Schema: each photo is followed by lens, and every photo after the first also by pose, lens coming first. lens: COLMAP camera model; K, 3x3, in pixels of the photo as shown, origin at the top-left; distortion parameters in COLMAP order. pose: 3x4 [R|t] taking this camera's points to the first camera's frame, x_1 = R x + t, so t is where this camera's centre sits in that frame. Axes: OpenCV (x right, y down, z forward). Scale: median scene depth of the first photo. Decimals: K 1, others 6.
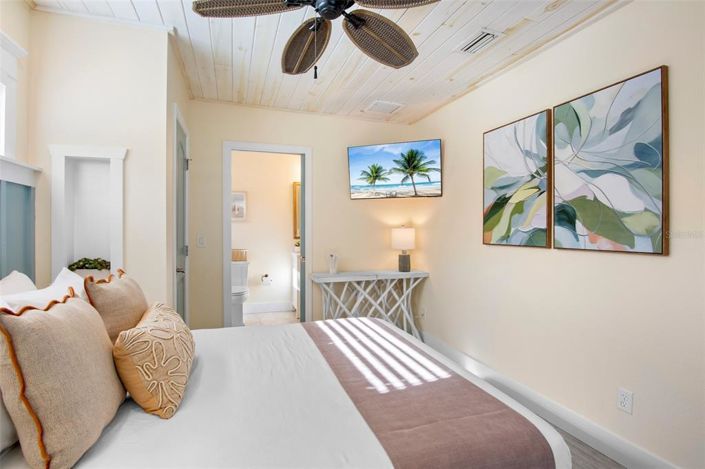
lens RADIAL K [[346.5, 0, 351.4], [0, 346.5, 229.6], [0, 0, 1]] dist [-0.000793, -0.000155]
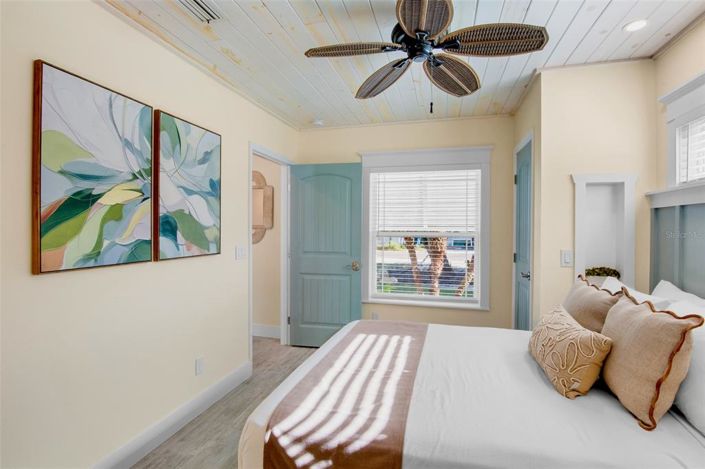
lens RADIAL K [[346.5, 0, 351.4], [0, 346.5, 229.6], [0, 0, 1]] dist [-0.000793, -0.000155]
pose [[-0.824067, -0.009159, 0.566418, -0.373155], [-0.006889, 0.999957, 0.006146, -0.038653], [-0.566450, 0.001162, -0.824095, 1.452541]]
